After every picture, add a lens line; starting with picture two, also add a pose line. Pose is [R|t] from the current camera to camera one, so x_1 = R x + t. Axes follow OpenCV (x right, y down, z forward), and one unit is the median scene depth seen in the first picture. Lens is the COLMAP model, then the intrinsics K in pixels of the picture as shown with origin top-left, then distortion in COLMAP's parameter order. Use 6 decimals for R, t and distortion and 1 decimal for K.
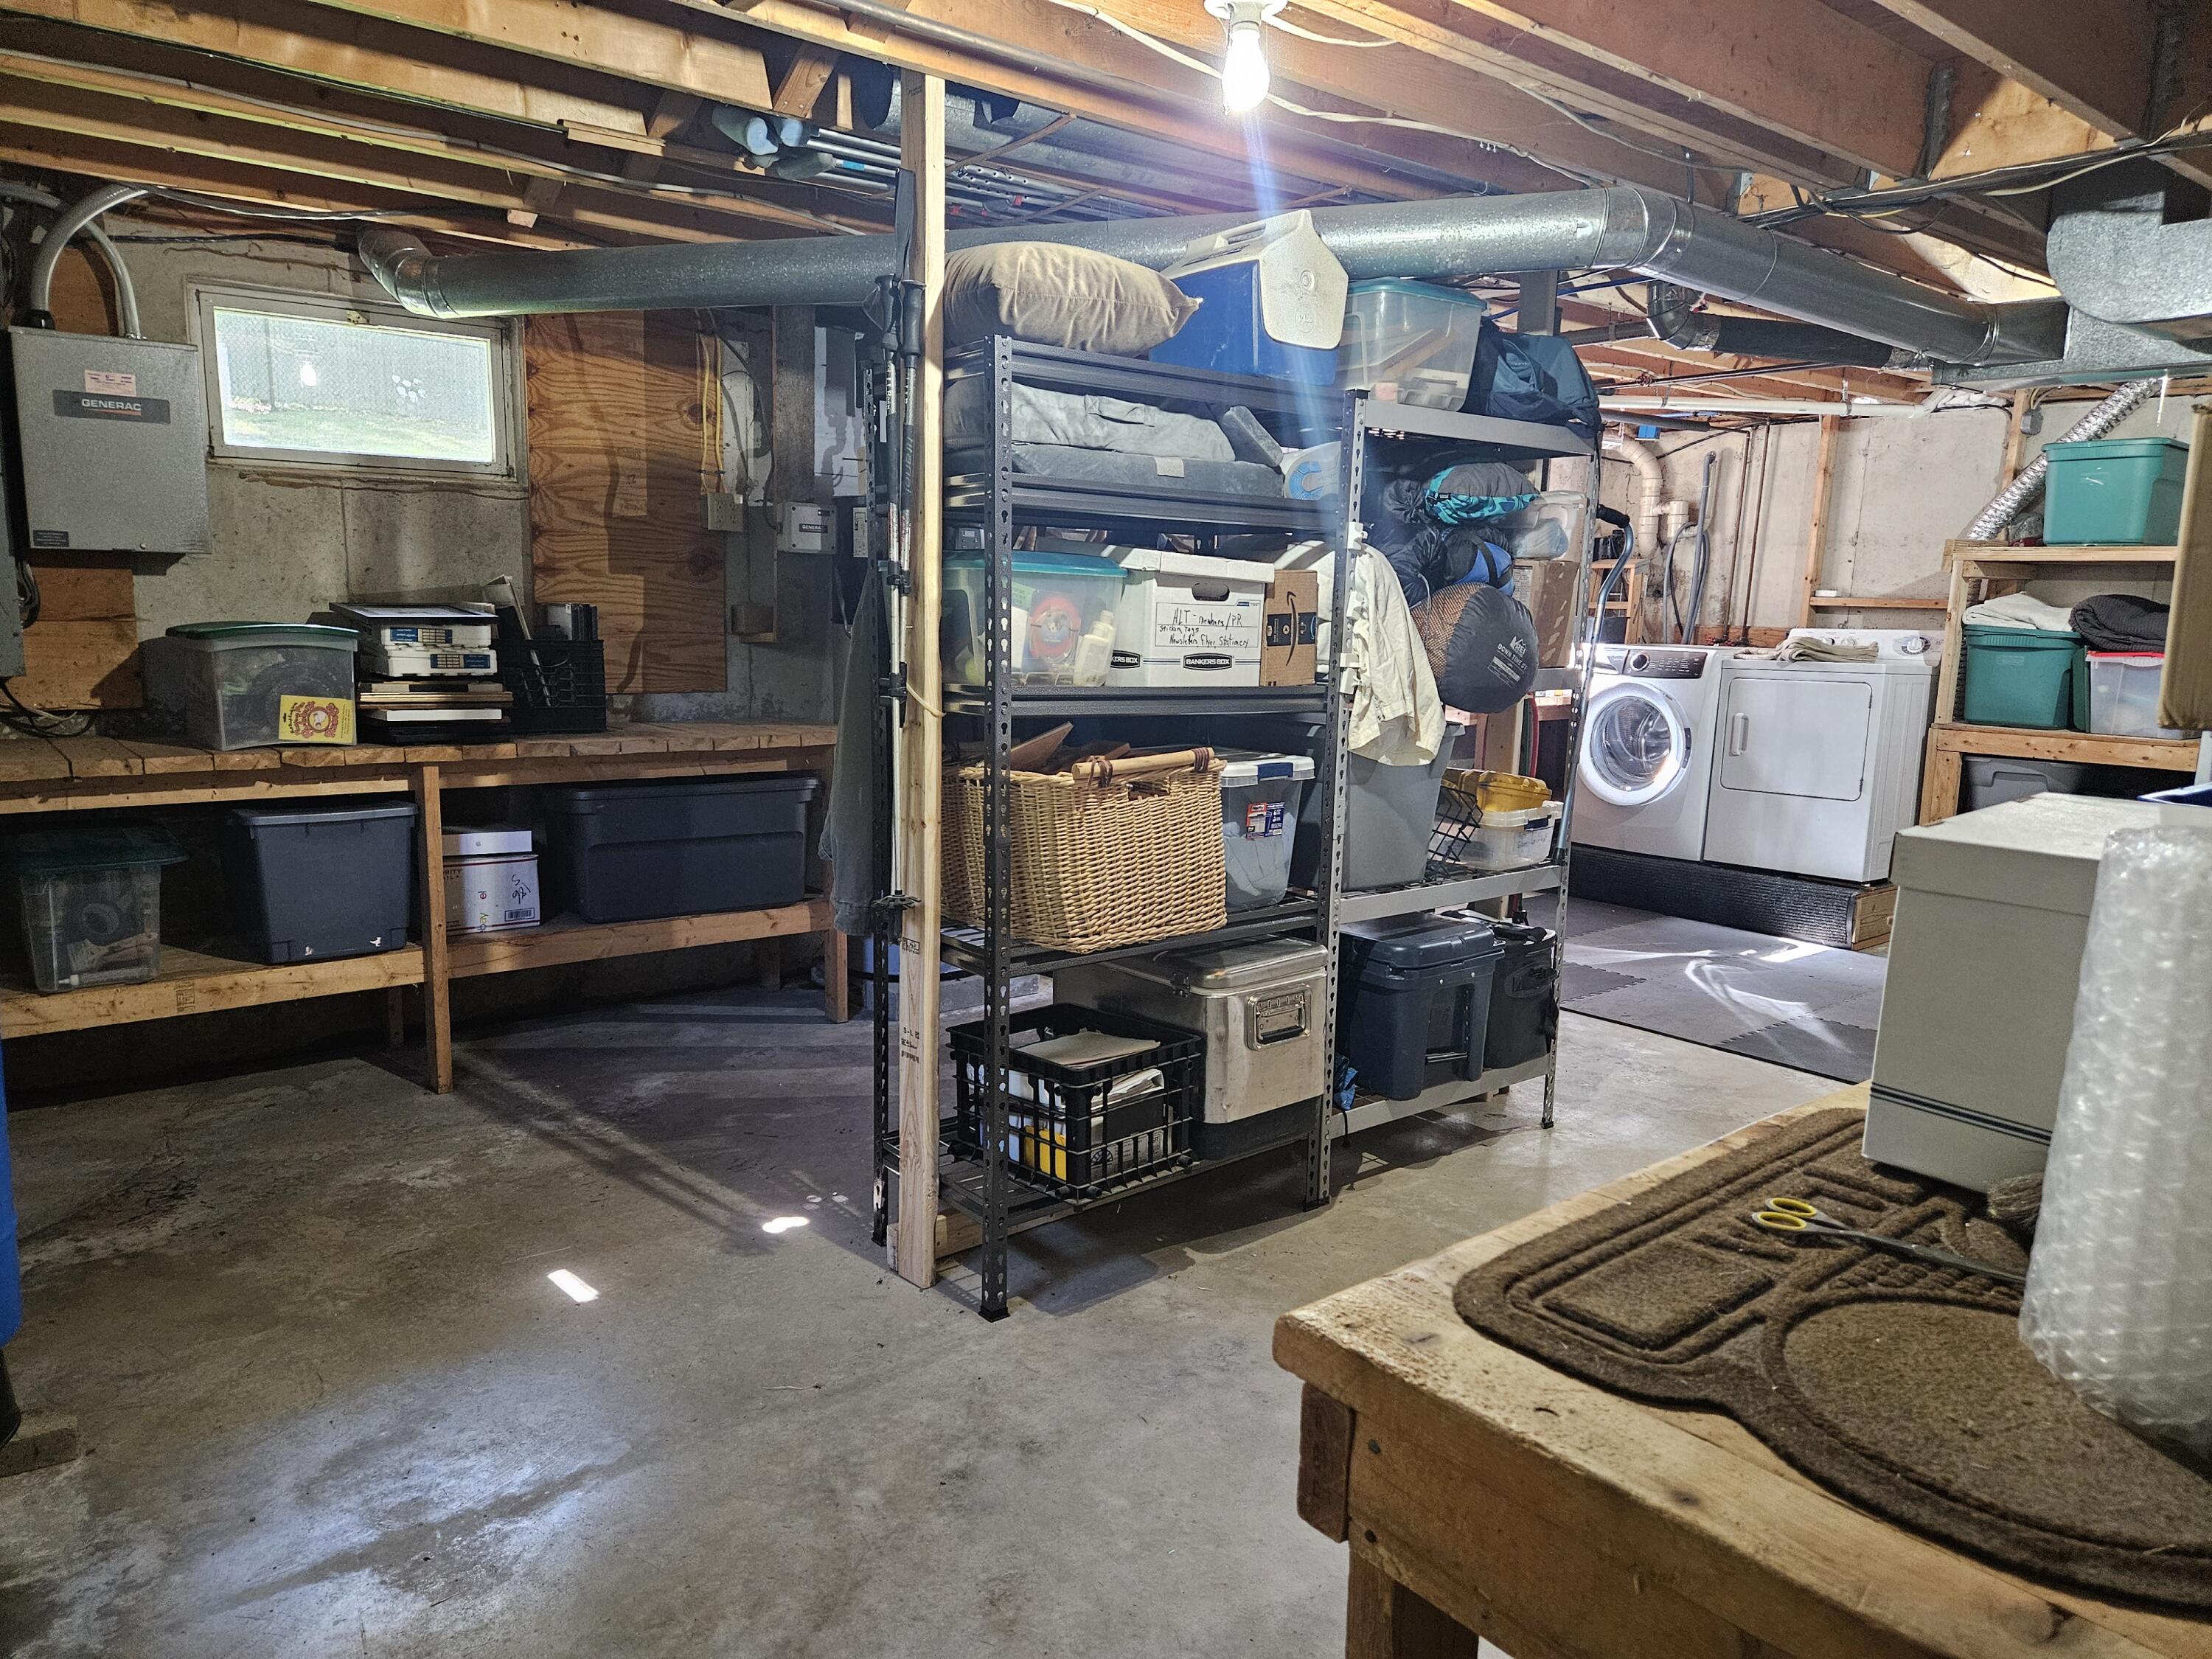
lens RADIAL K [[1485.1, 0, 1094.4], [0, 1485.1, 839.6], [0, 0, 1]] dist [0.037575, -0.000757]
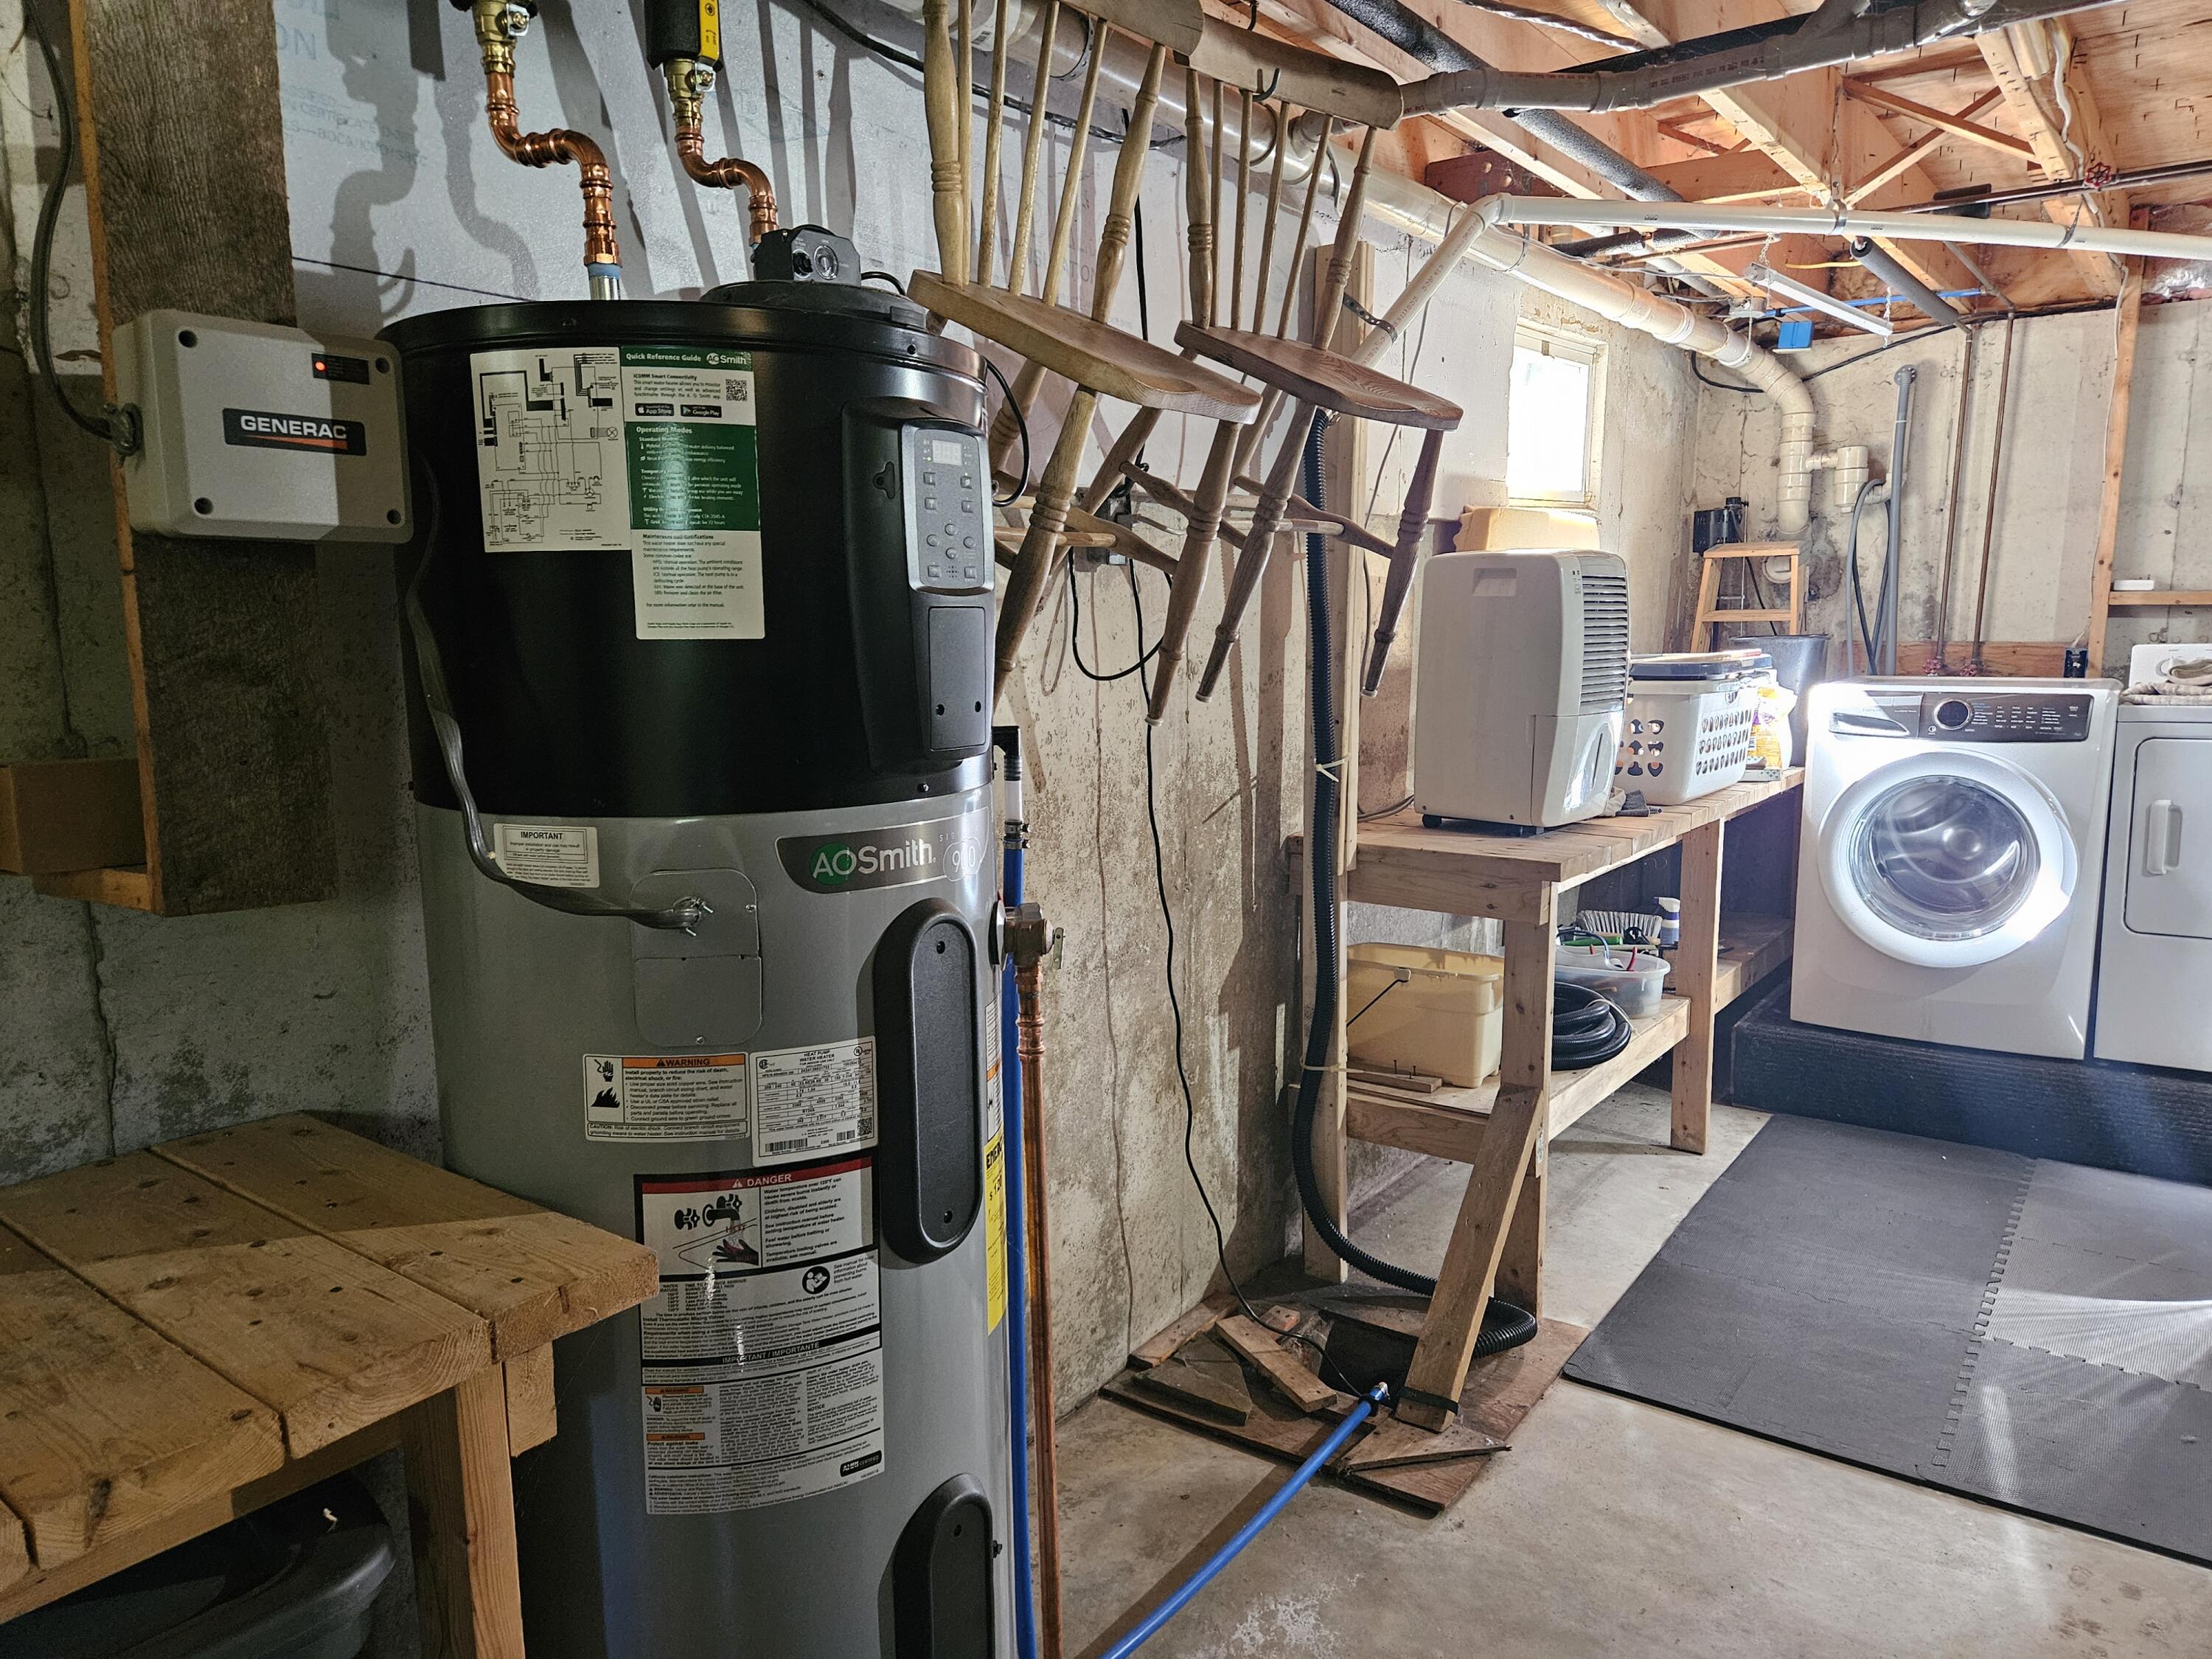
lens RADIAL K [[1485.1, 0, 1094.4], [0, 1485.1, 839.6], [0, 0, 1]] dist [0.037575, -0.000757]
pose [[0.968582, -0.071660, 0.238146, -0.086196], [0.073720, 0.997279, 0.000259, -0.091656], [-0.237516, 0.017305, 0.971229, 0.499700]]
